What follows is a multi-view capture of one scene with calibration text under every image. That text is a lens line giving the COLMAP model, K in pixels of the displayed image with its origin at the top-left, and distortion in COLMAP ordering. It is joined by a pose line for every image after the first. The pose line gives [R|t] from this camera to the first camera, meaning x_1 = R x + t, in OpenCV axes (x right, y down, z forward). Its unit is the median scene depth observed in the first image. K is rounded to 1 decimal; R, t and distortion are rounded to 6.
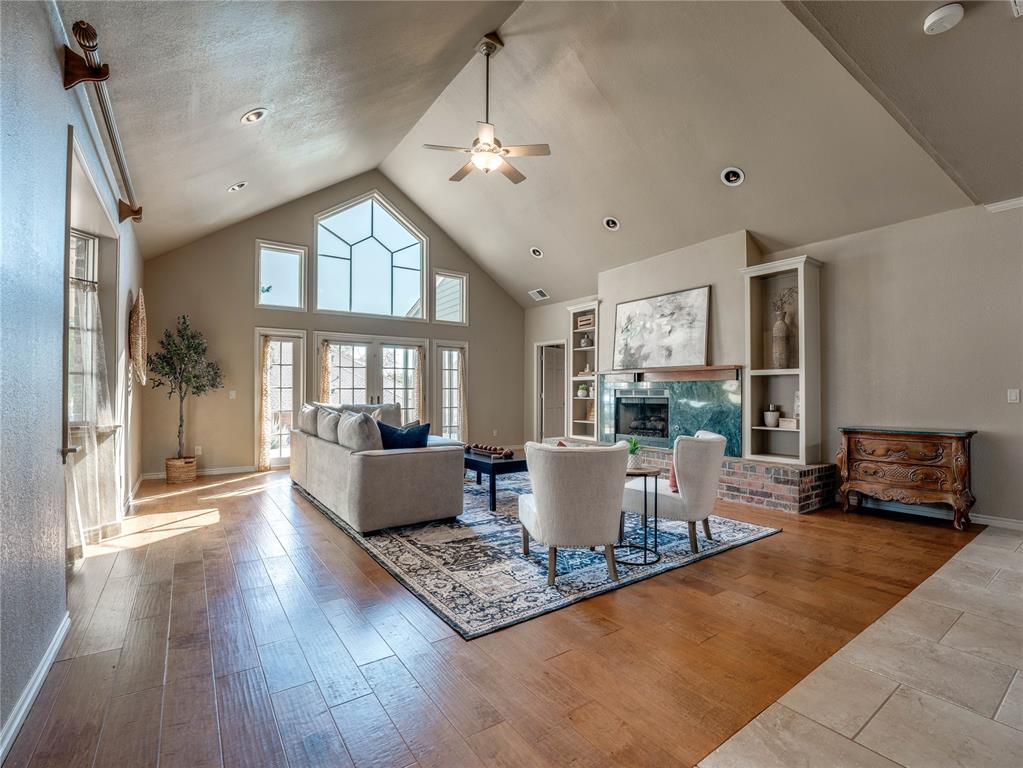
lens RADIAL K [[473.2, 0, 498.9], [0, 473.2, 383.5], [0, 0, 1]] dist [-0.025895, 0.001670]
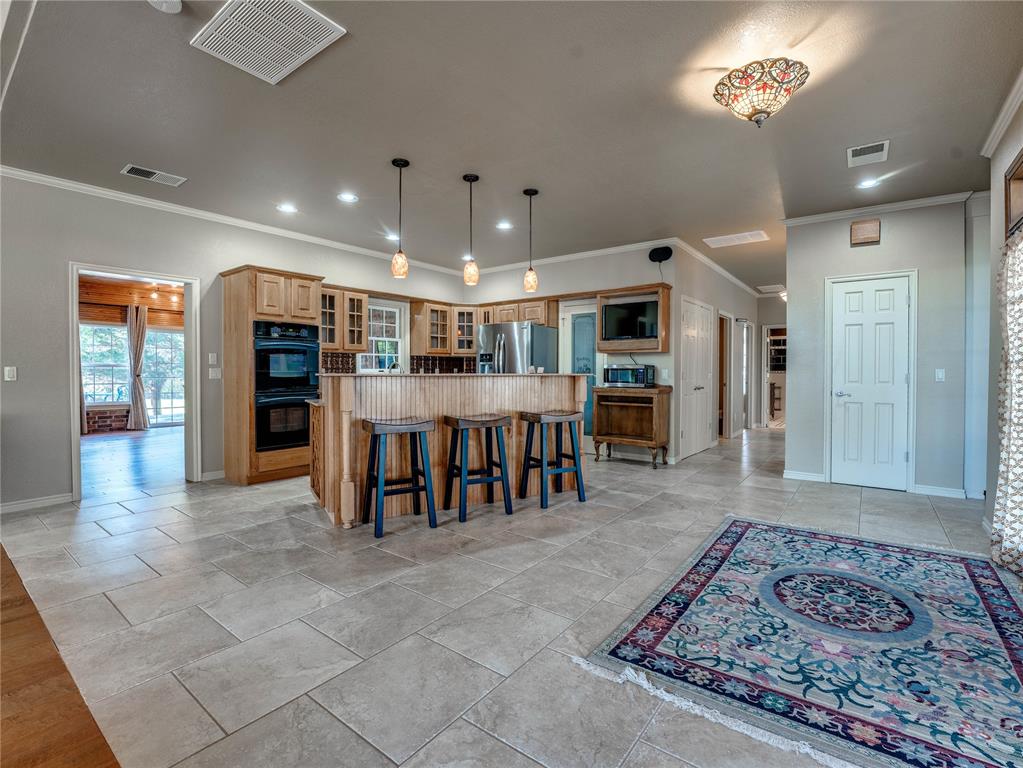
lens RADIAL K [[473.2, 0, 511.0], [0, 473.2, 383.0], [0, 0, 1]] dist [-0.025895, 0.001670]
pose [[-0.326314, -0.020476, 0.945040, -0.076354], [-0.015715, 0.999745, 0.016235, 0.007626], [-0.945131, -0.009554, -0.326553, 0.196195]]
